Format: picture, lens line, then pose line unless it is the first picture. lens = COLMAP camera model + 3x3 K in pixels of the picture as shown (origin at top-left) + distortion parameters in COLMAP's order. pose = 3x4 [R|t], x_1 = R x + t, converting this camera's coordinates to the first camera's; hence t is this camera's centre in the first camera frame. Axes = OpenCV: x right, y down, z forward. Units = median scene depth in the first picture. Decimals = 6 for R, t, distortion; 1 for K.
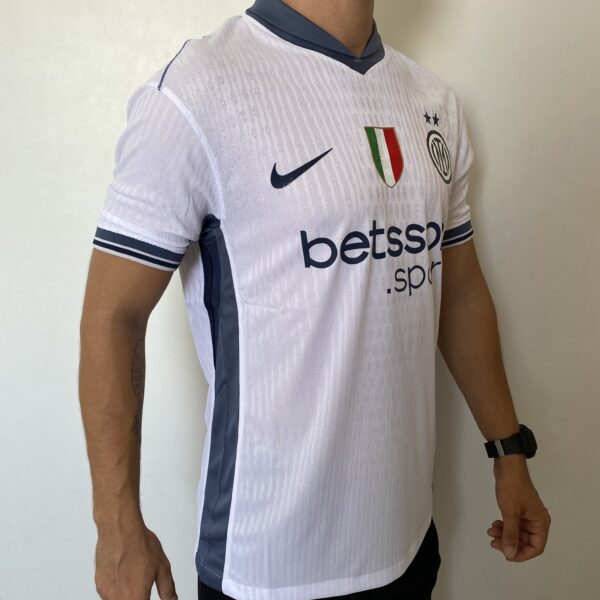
lens RADIAL K [[666.8, 0, 300.0], [0, 666.8, 300.0], [0, 0, 1]] dist [-0.105225, 0.013601]
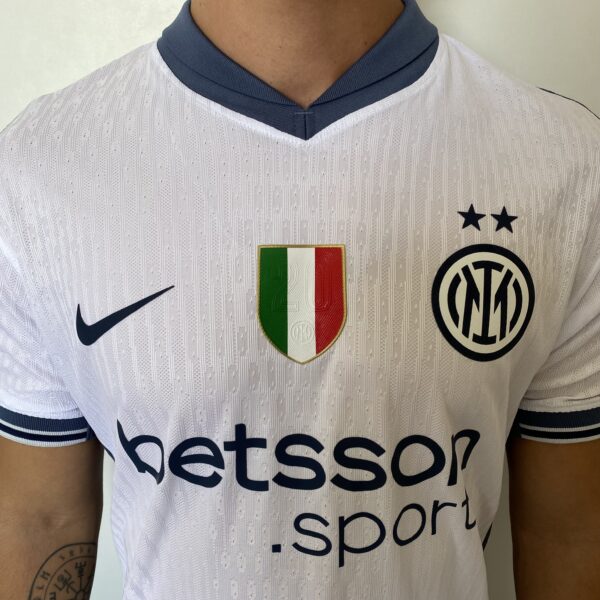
lens RADIAL K [[666.8, 0, 300.0], [0, 666.8, 300.0], [0, 0, 1]] dist [-0.105225, 0.013601]
pose [[0.733509, 0.157344, -0.661217, 0.466976], [-0.143640, 0.986749, 0.075464, -0.254608], [0.664328, 0.039624, 0.746390, 0.602618]]
